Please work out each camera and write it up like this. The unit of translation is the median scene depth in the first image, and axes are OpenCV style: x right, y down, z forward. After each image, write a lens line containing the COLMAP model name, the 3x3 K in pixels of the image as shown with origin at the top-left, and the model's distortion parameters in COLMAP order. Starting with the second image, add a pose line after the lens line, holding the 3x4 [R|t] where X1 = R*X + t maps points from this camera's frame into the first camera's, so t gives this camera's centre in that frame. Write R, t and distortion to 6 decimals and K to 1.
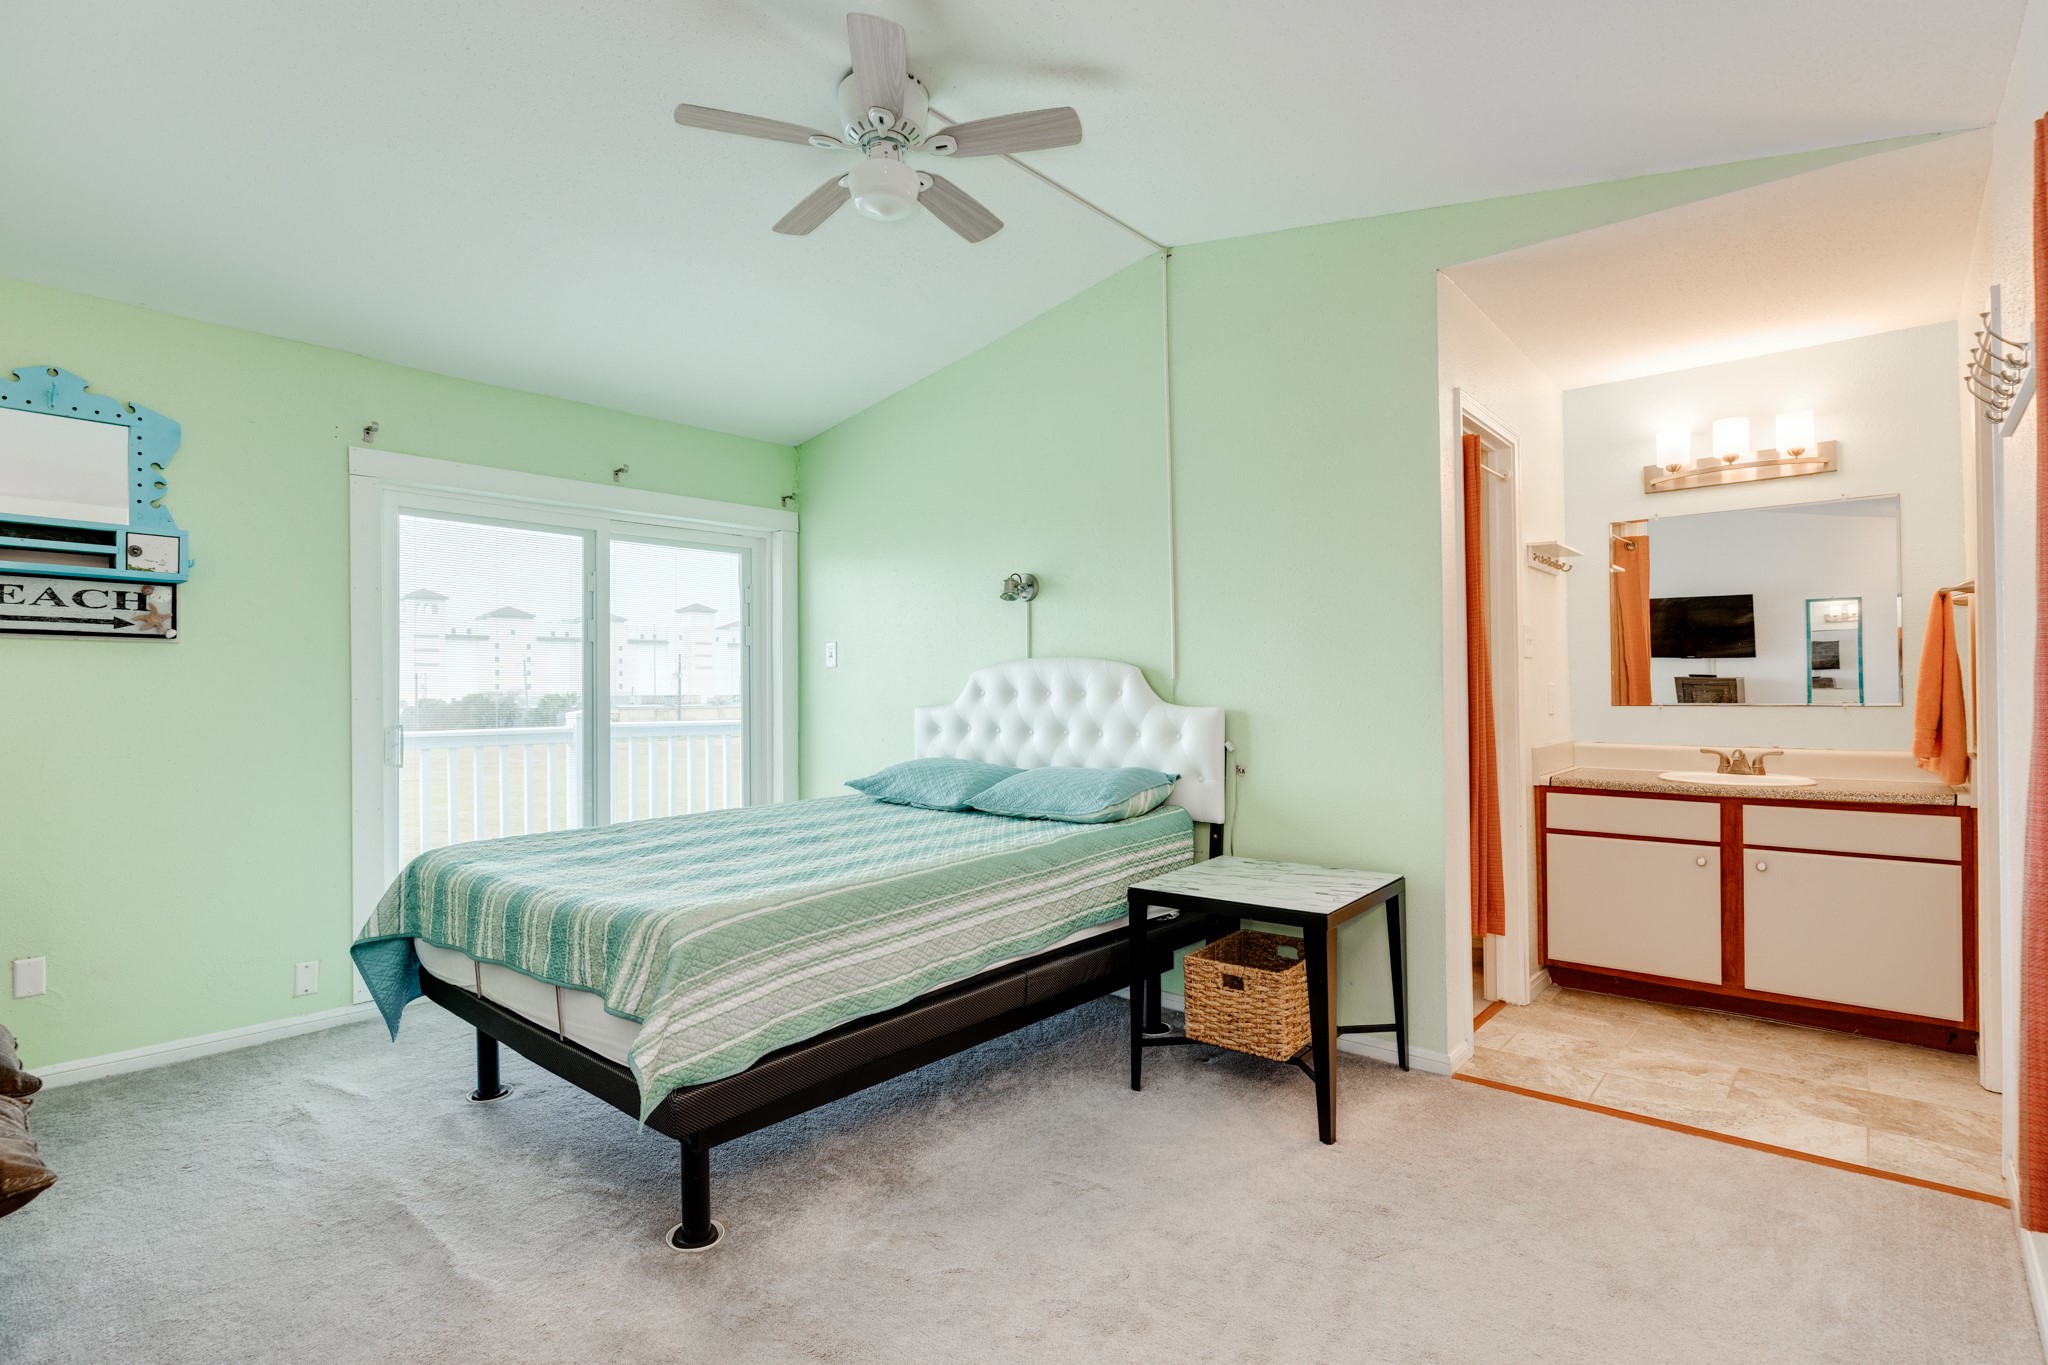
lens RADIAL K [[1017.6, 0, 1030.3], [0, 1017.6, 685.0], [0, 0, 1]] dist [0.004380, 0.000380]
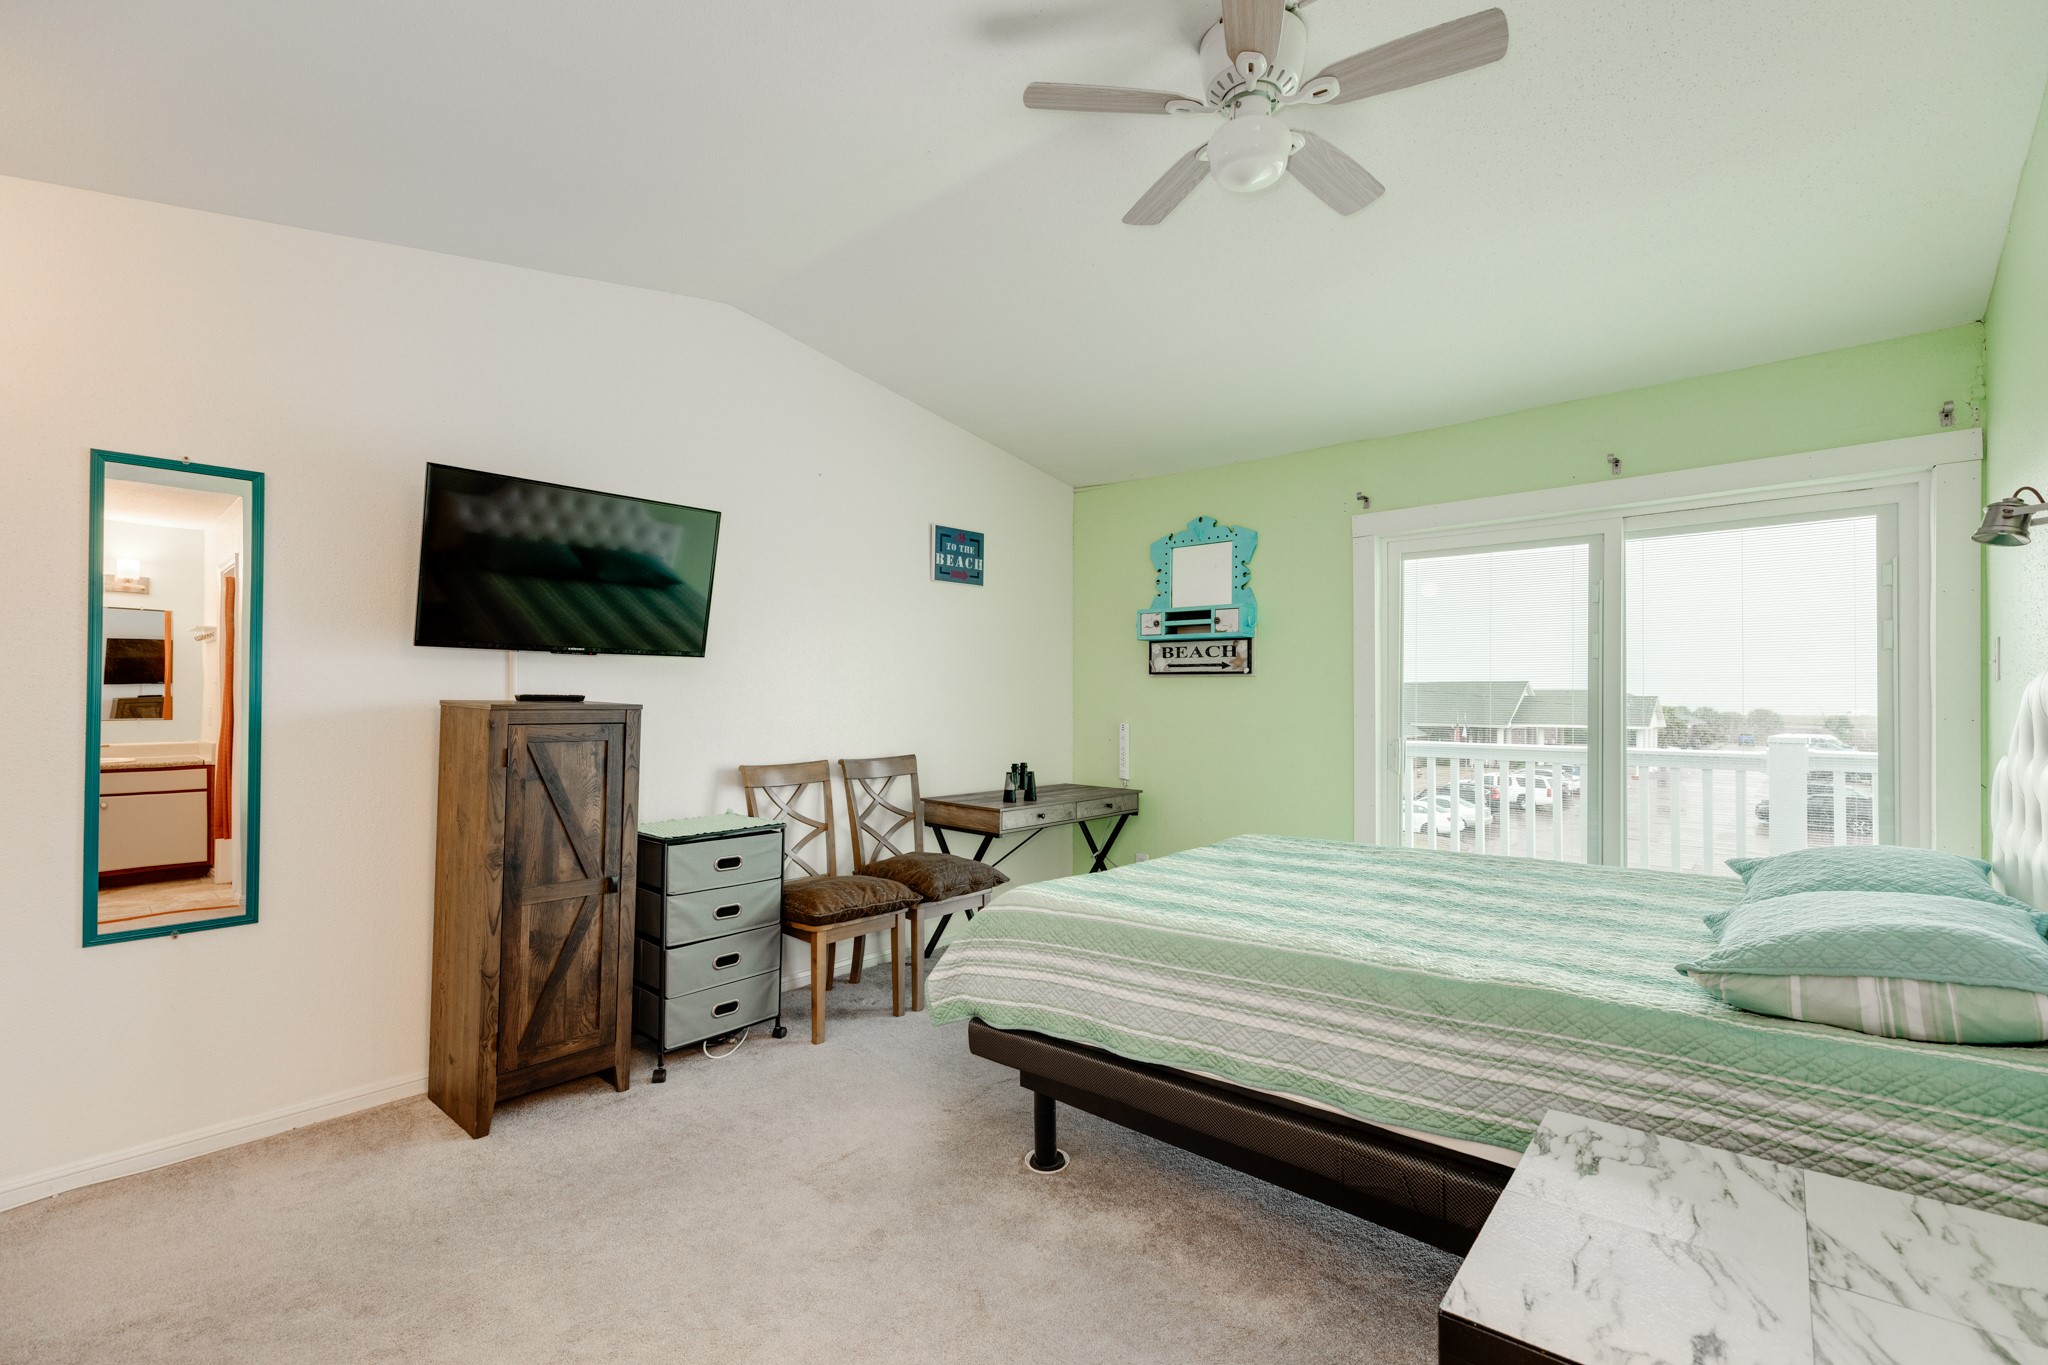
lens RADIAL K [[935.6, 0, 1015.4], [0, 935.6, 684.7], [0, 0, 1]] dist [0.004057, -0.000053]
pose [[-0.035664, -0.005983, -0.999346, 0.596927], [0.005215, 0.999967, -0.006172, -0.023397], [0.999350, -0.005432, -0.035632, 0.735861]]
